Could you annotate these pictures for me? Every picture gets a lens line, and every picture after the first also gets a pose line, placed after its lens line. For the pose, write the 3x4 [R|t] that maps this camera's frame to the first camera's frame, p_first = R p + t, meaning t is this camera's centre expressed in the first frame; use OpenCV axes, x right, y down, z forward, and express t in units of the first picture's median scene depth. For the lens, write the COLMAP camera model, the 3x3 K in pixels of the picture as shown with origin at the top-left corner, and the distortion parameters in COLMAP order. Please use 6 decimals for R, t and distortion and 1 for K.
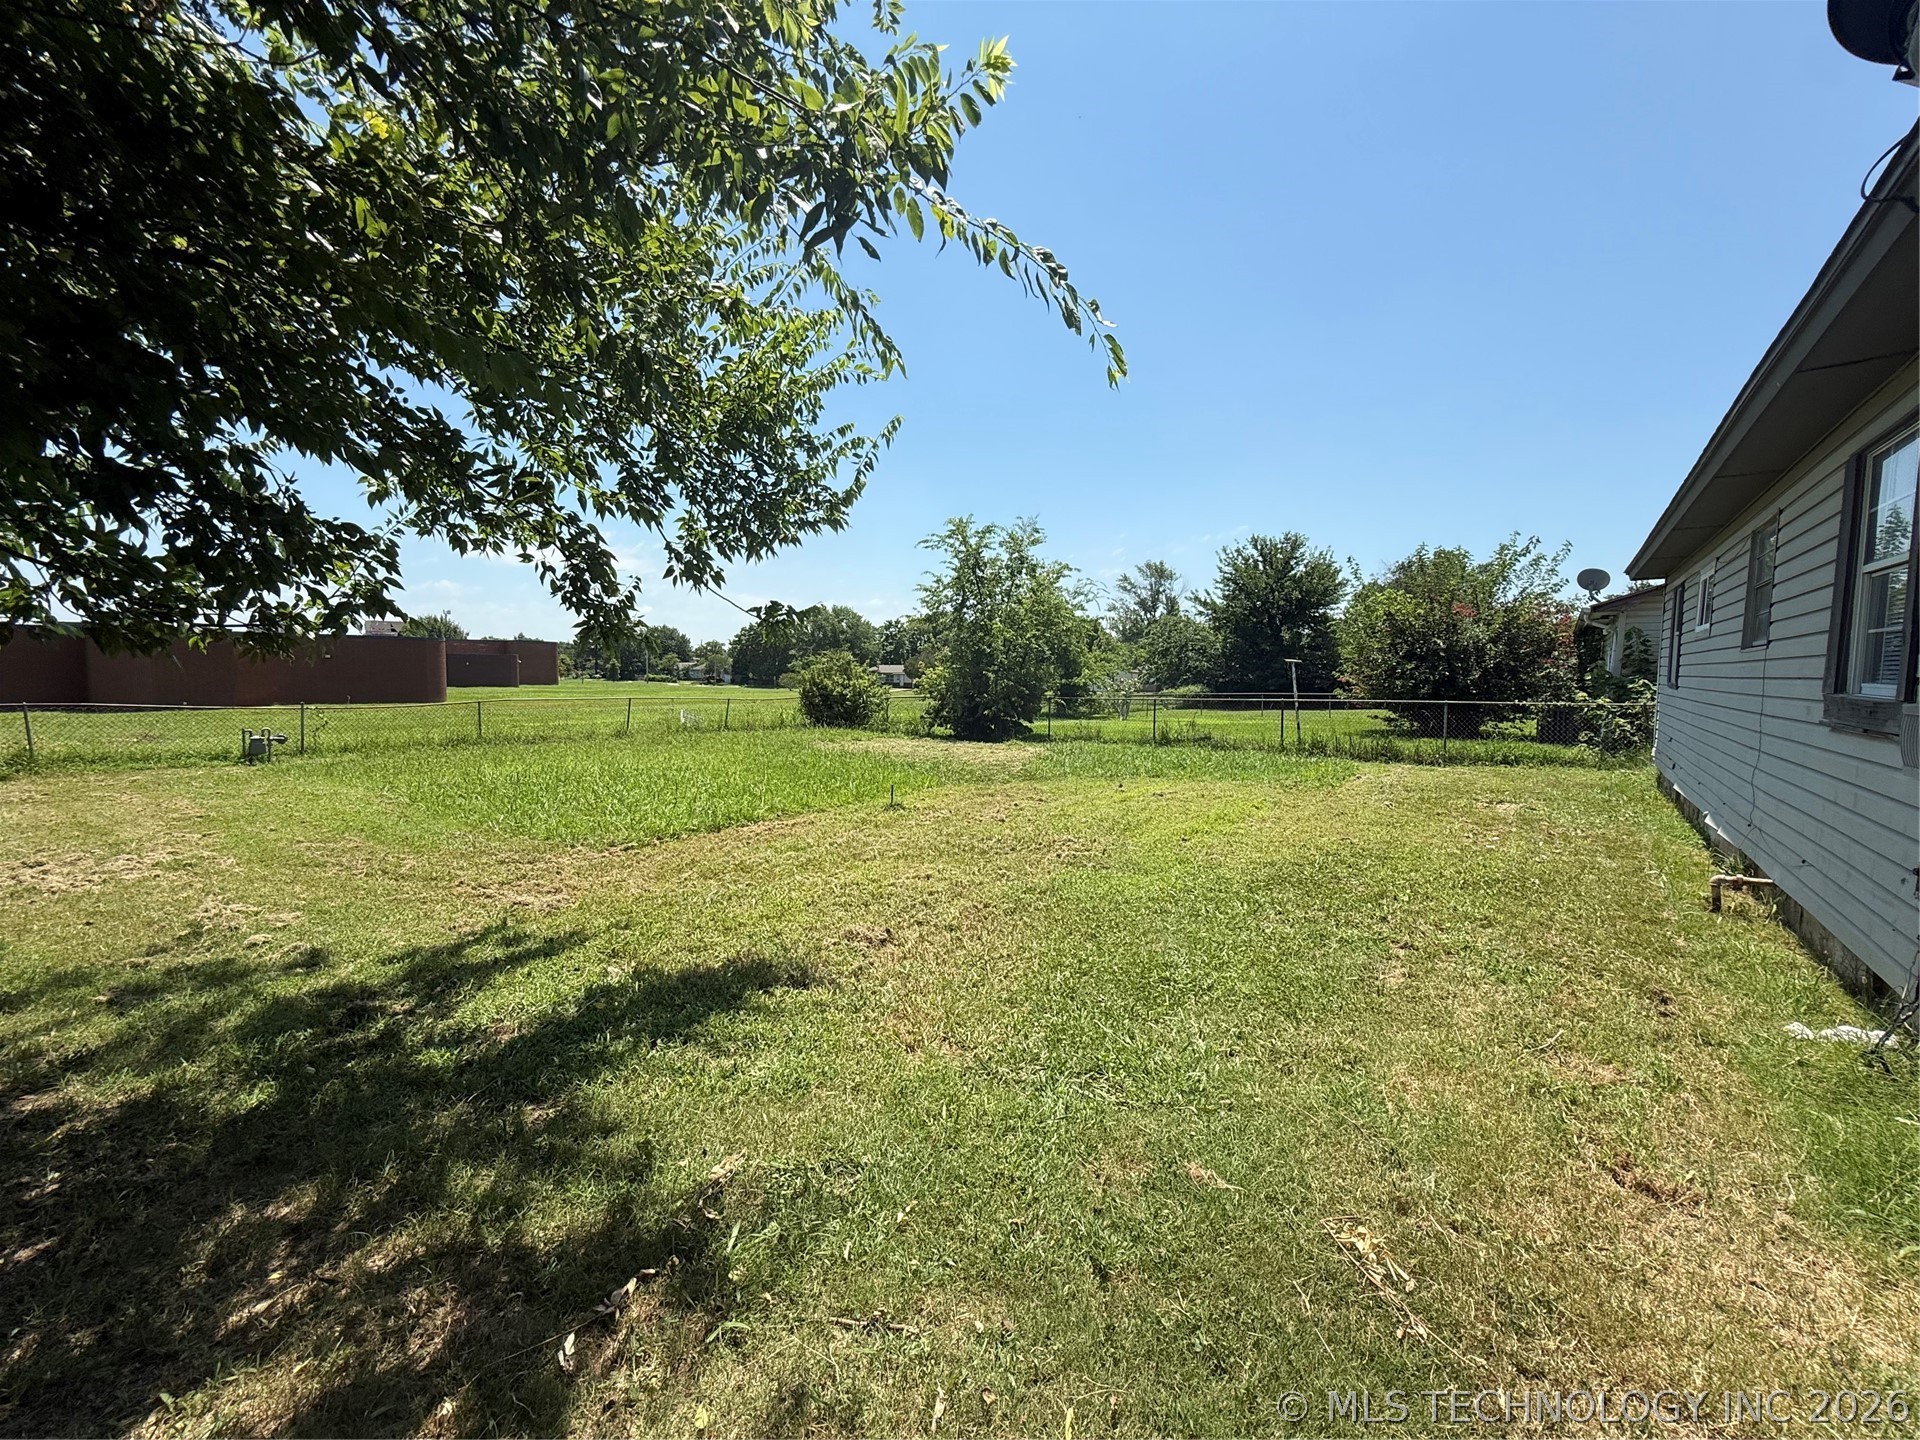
lens RADIAL K [[768.2, 0, 974.3], [0, 768.2, 723.0], [0, 0, 1]] dist [0.000212, 0.000129]
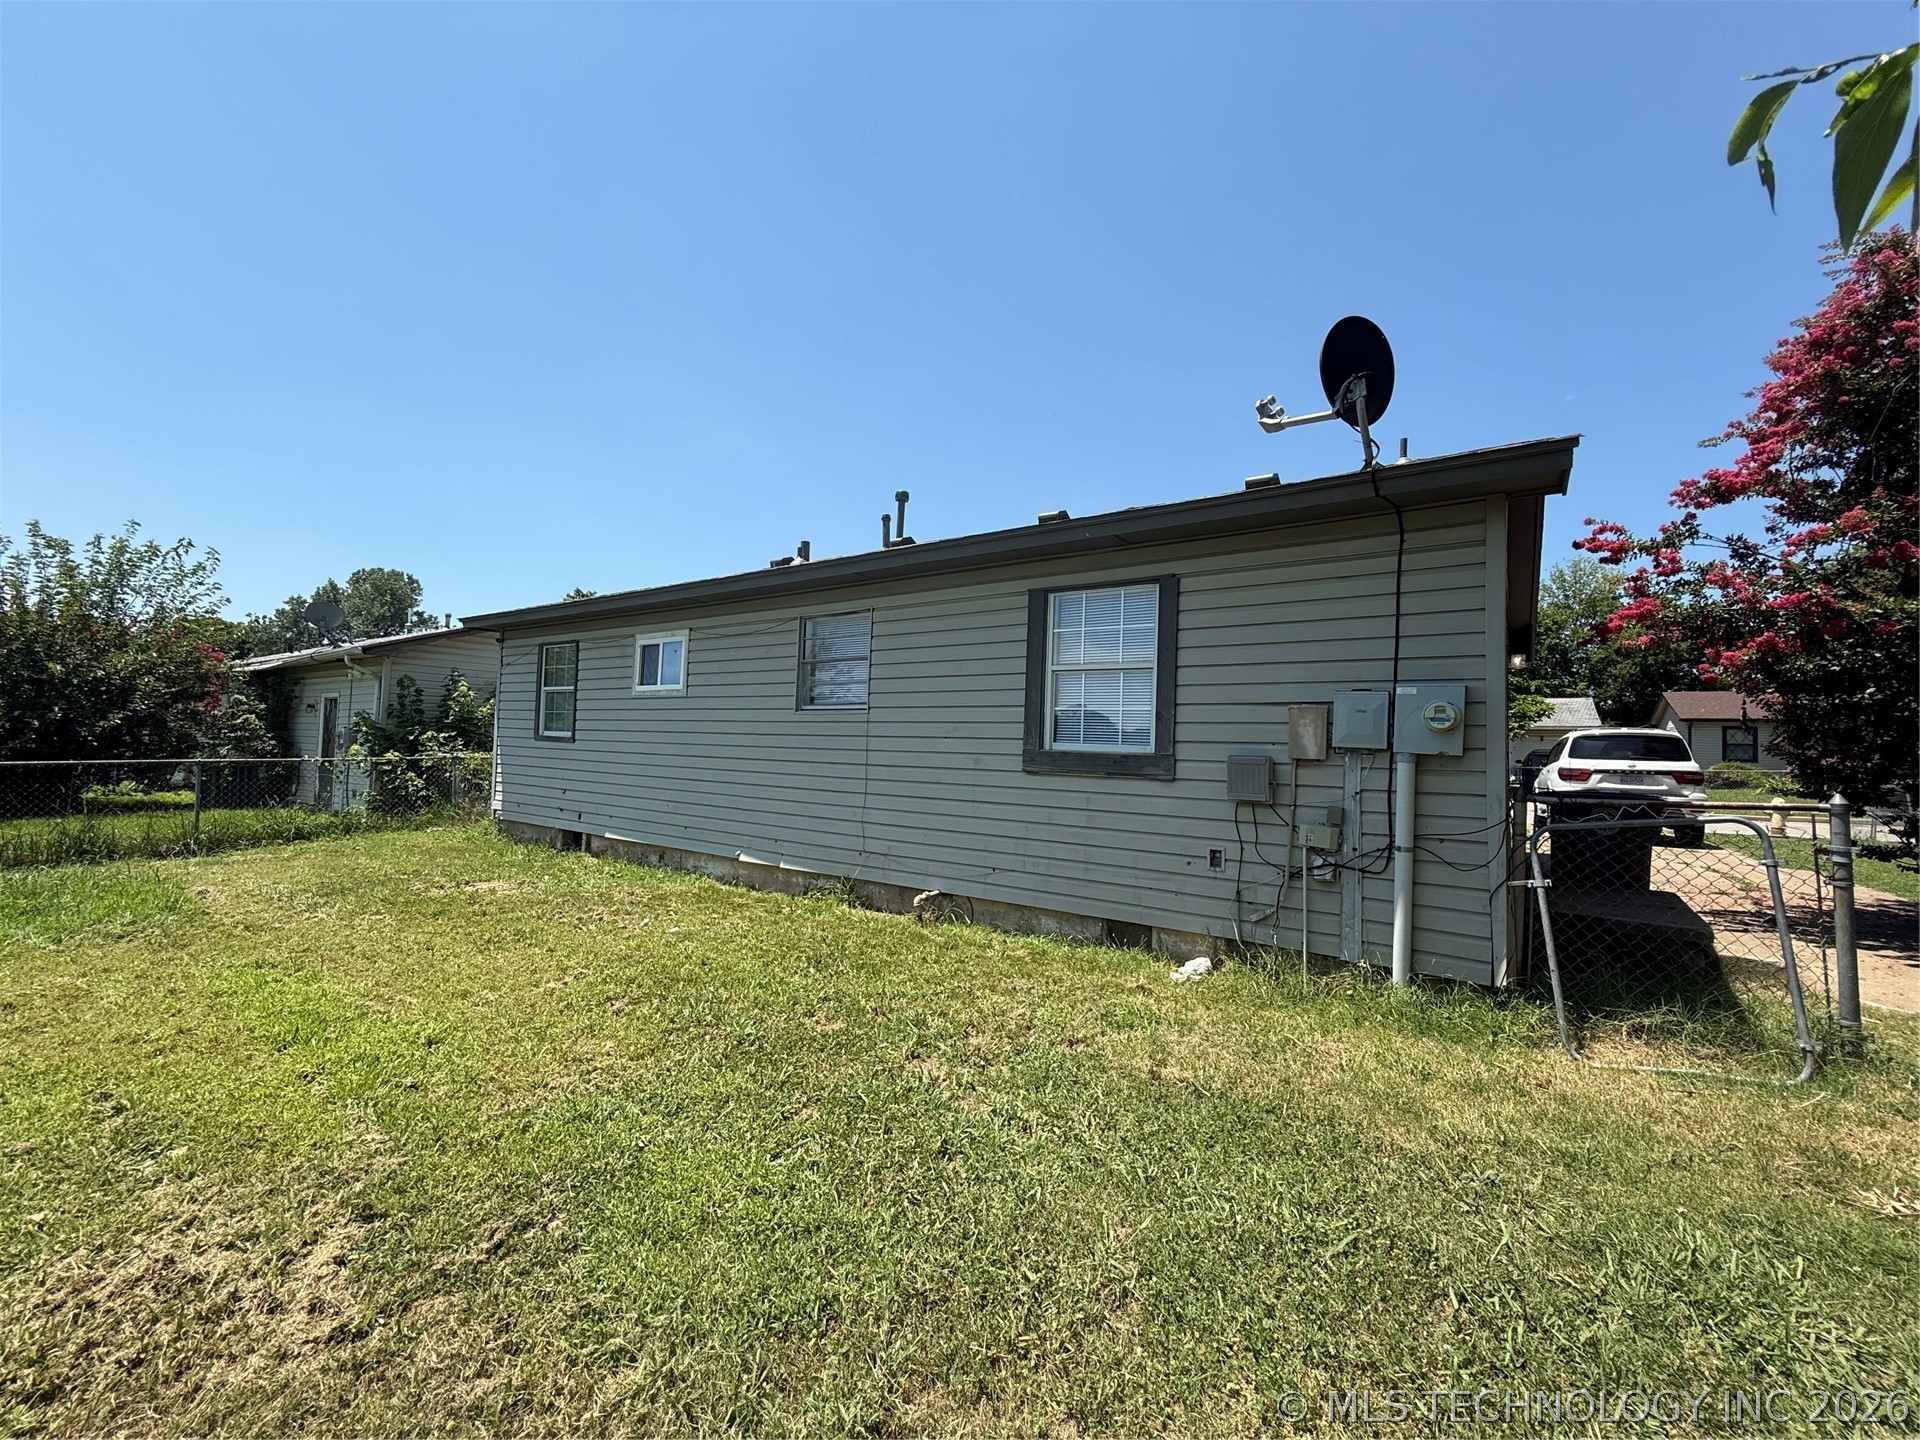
lens RADIAL K [[768.2, 0, 974.3], [0, 768.2, 723.0], [0, 0, 1]] dist [0.000212, 0.000129]
pose [[-0.030423, 0.030139, 0.999083, -0.120278], [0.036445, 0.998914, -0.029024, -0.020671], [-0.998872, 0.035528, -0.031488, 0.473775]]
